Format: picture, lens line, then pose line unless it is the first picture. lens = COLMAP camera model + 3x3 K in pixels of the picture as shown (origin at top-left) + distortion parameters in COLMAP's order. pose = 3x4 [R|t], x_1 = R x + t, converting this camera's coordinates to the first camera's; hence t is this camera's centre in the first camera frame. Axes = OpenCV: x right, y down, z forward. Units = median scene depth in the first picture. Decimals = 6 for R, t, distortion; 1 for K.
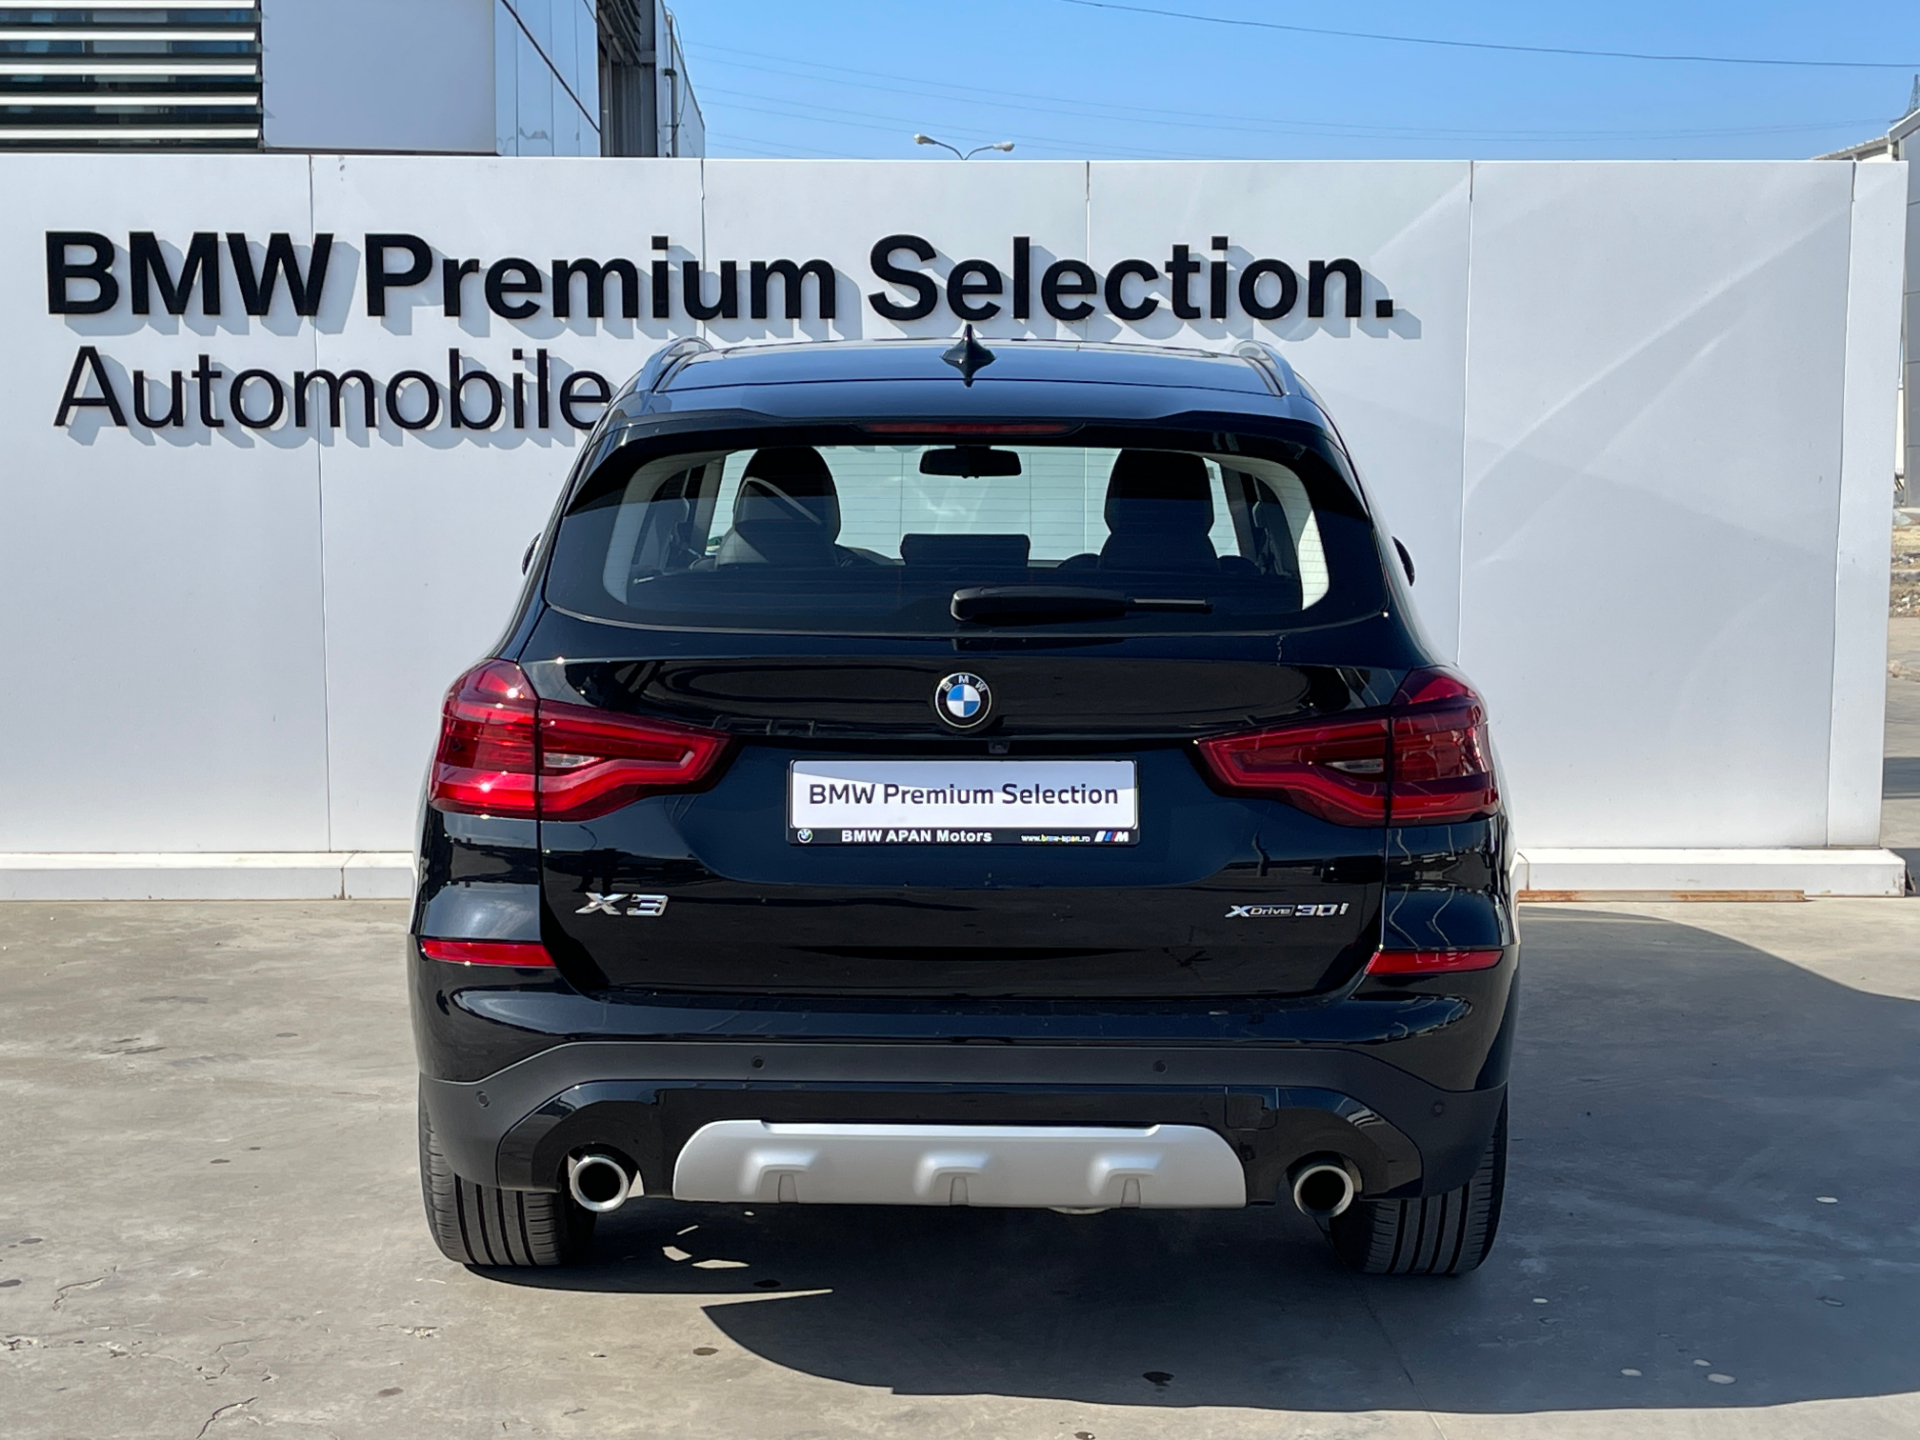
lens RADIAL K [[2927.2, 0, 979.0], [0, 2927.2, 735.7], [0, 0, 1]] dist [0.020082, 0.000000]
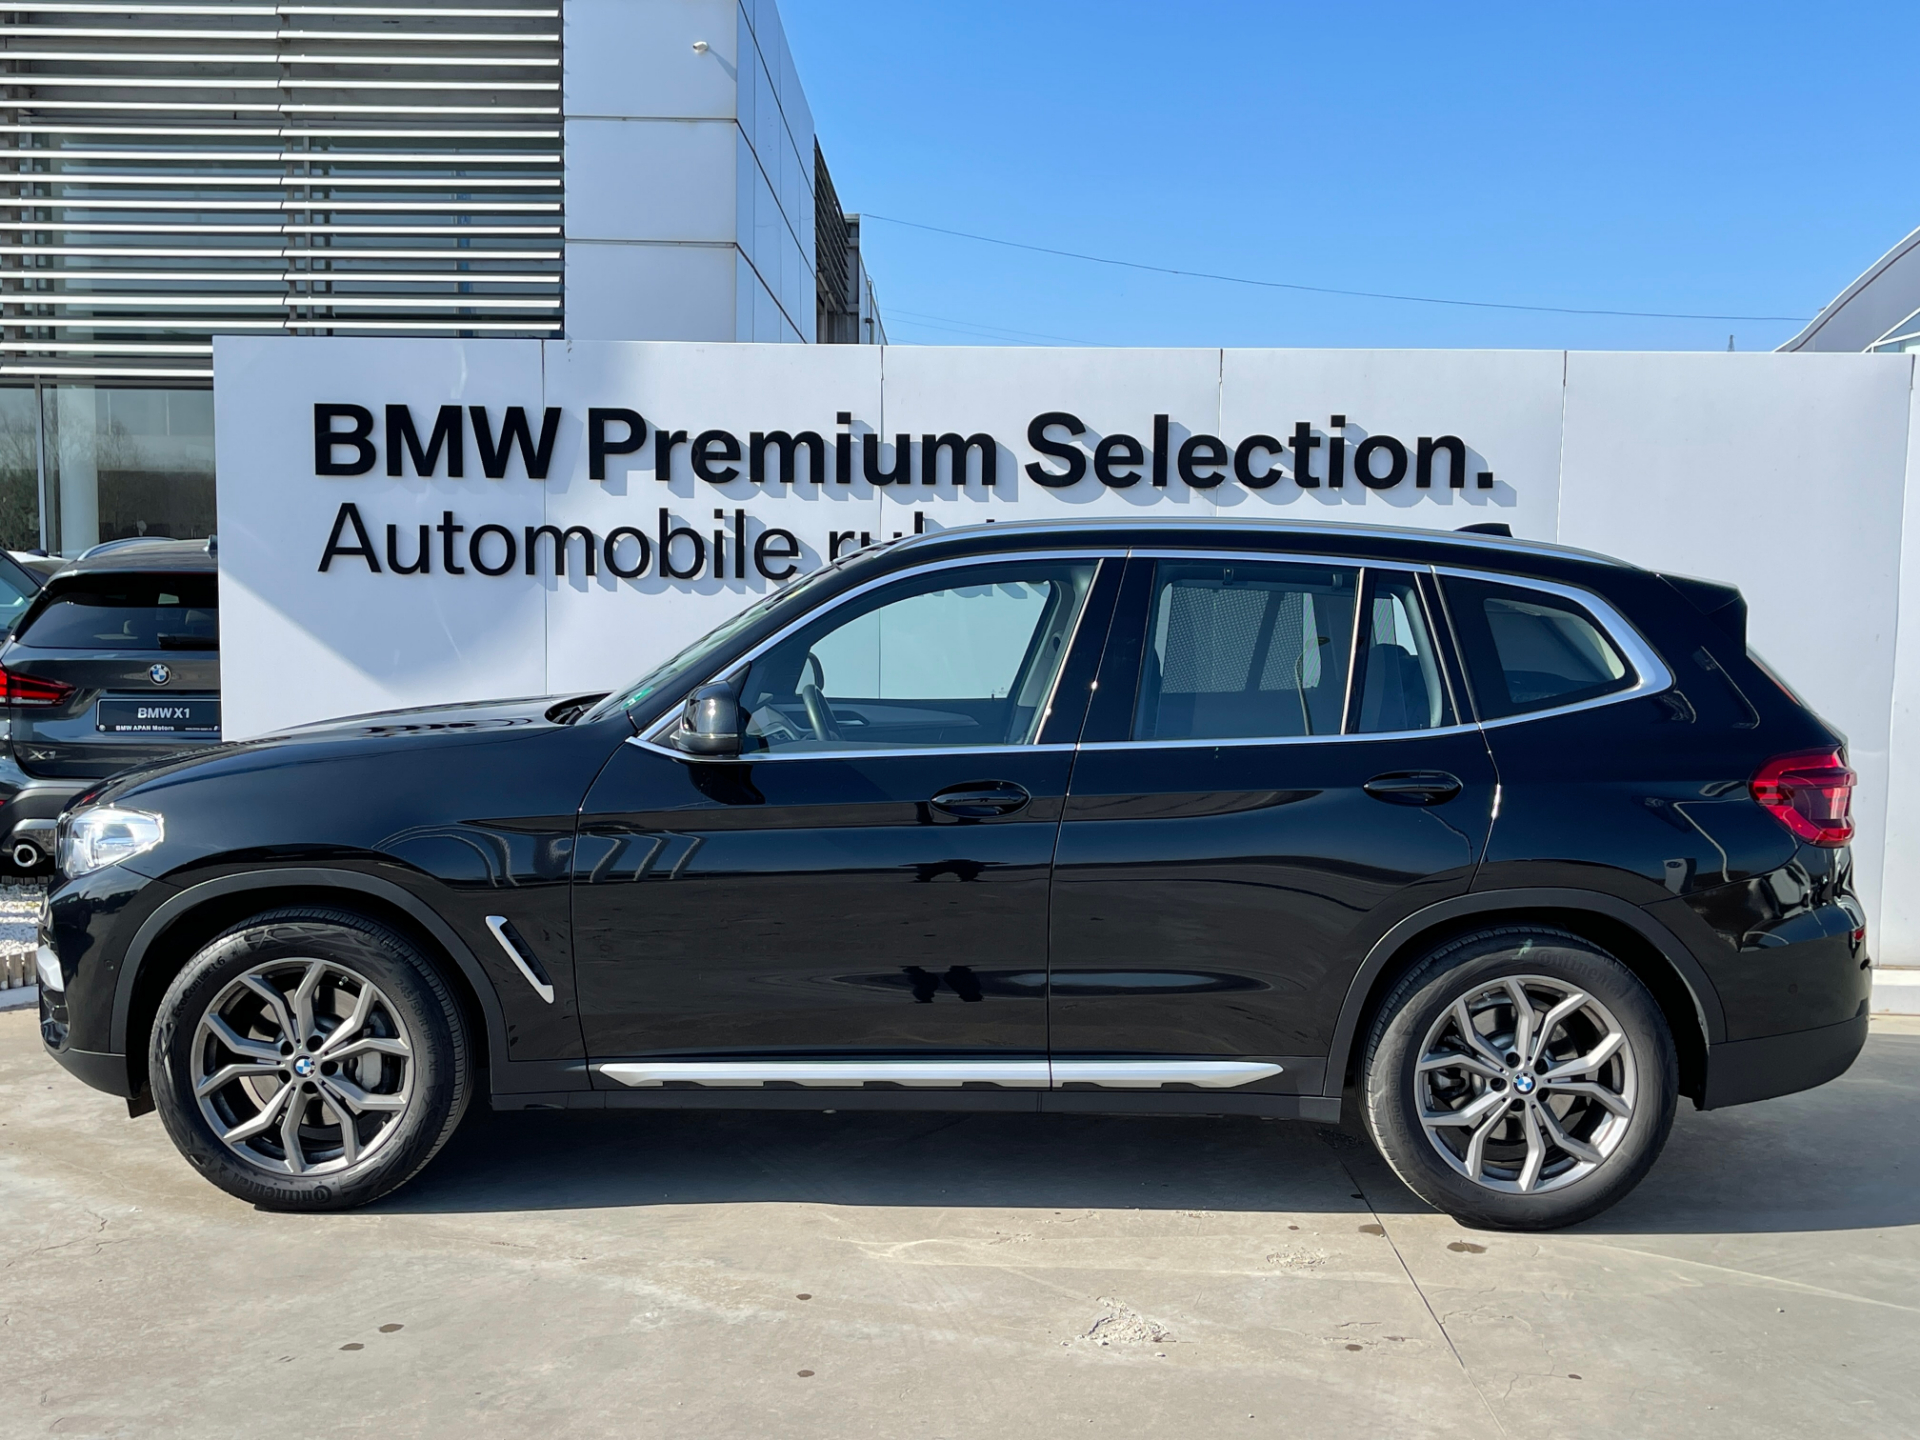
lens RADIAL K [[2005.3, 0, 956.7], [0, 2005.3, 716.9], [0, 0, 1]] dist [0.029036, 0.000000]
pose [[0.998137, 0.015619, -0.058978, -0.016916], [-0.017491, 0.999355, -0.031355, -0.027762], [0.058450, 0.032329, 0.997767, 0.224971]]
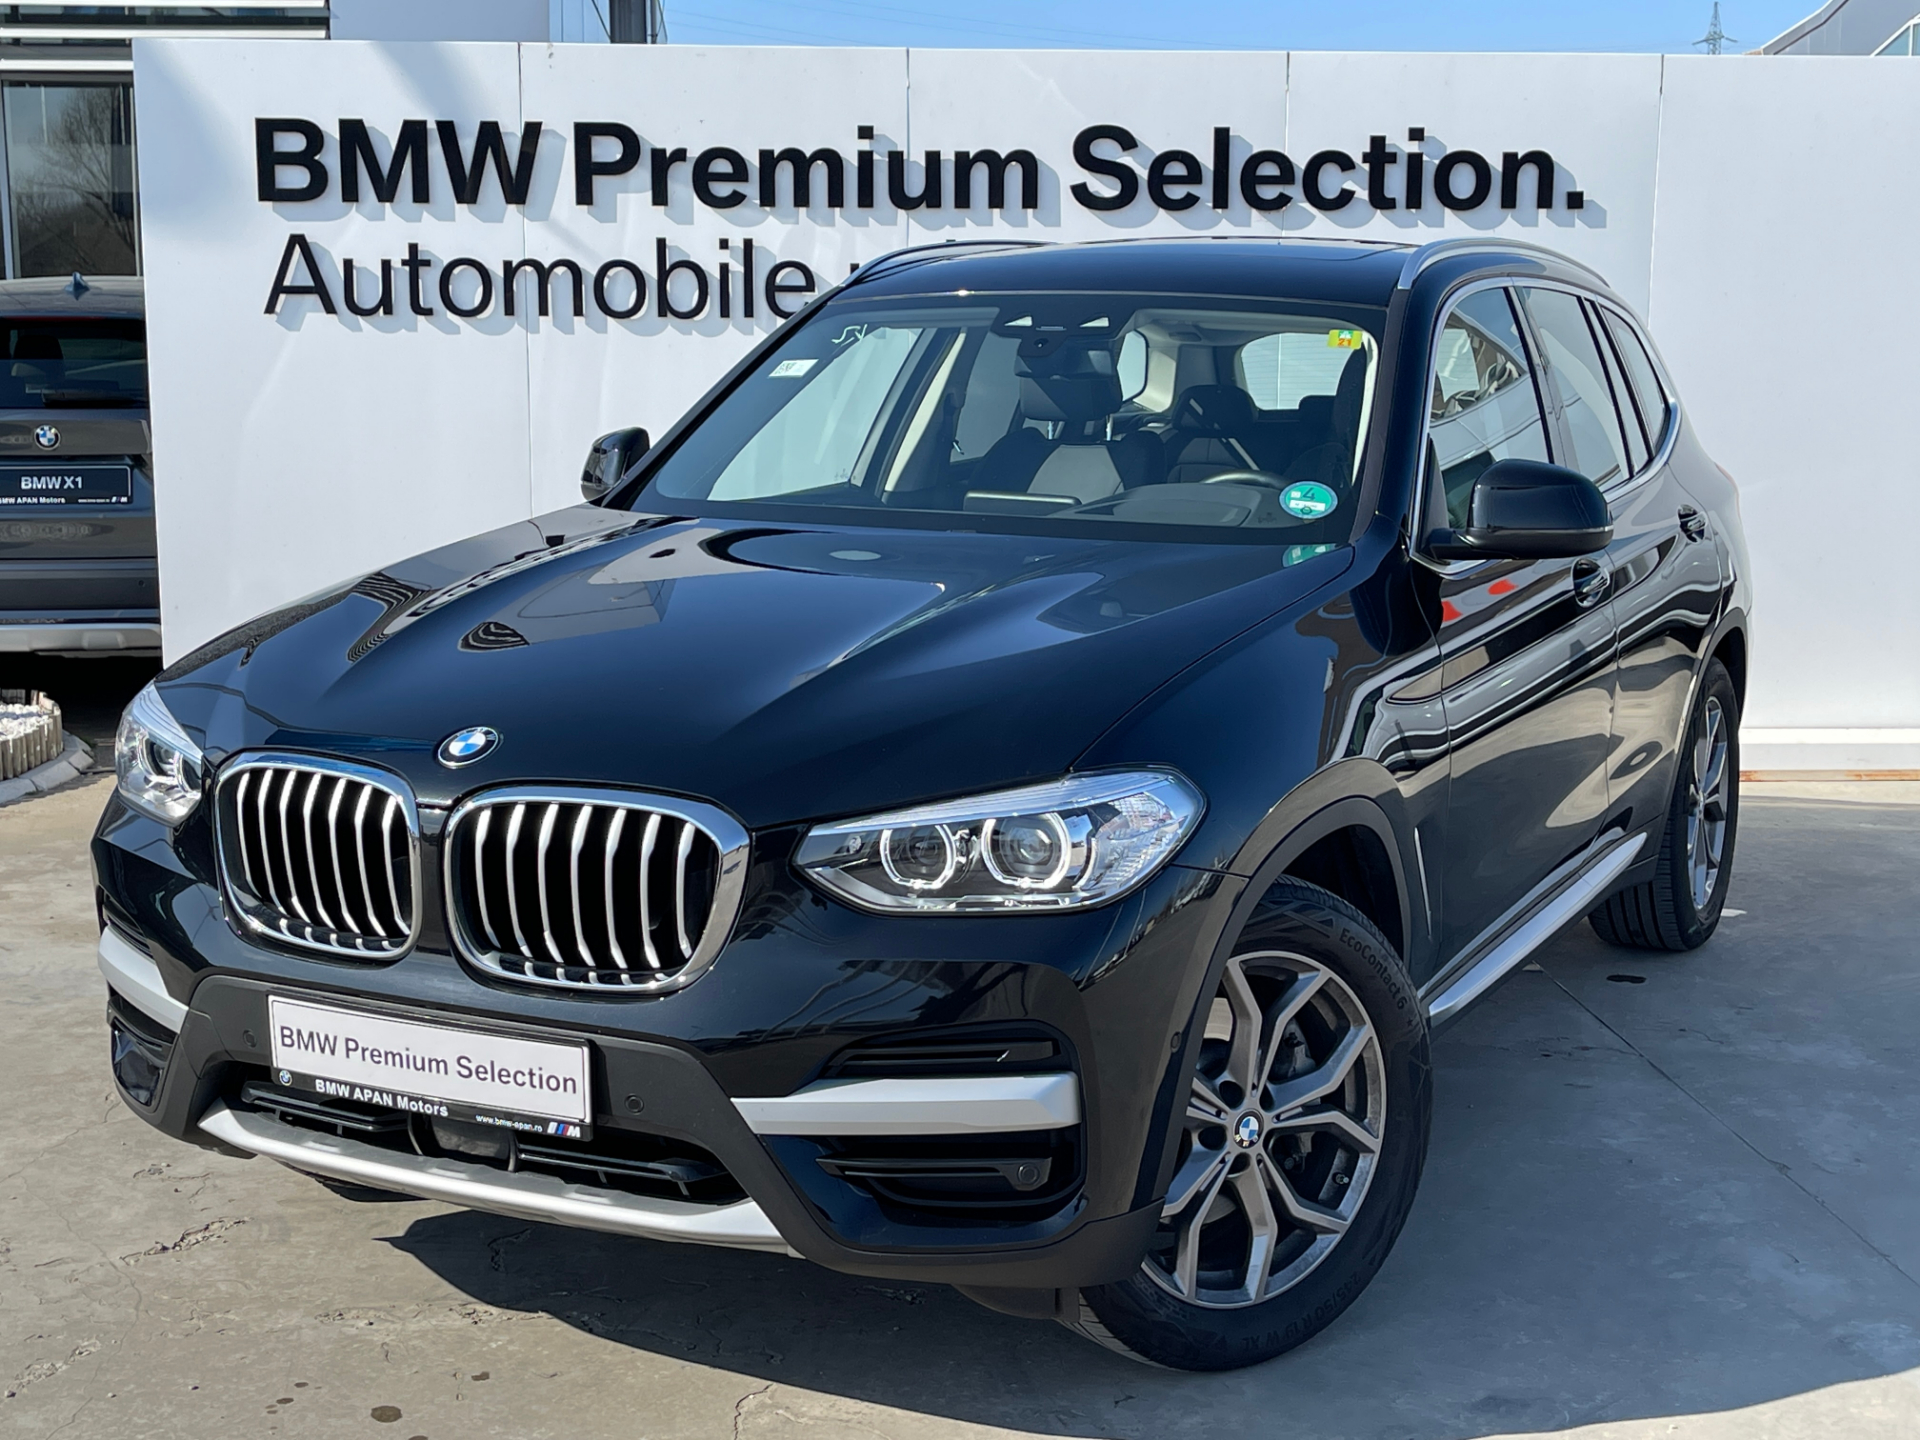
lens RADIAL K [[2595.7, 0, 964.9], [0, 2595.7, 720.1], [0, 0, 1]] dist [0.021194, 0.000000]
pose [[0.999563, -0.002736, 0.029438, -0.101415], [0.001180, 0.998606, 0.052768, -0.013357], [-0.029541, -0.052710, 0.998173, 0.095975]]
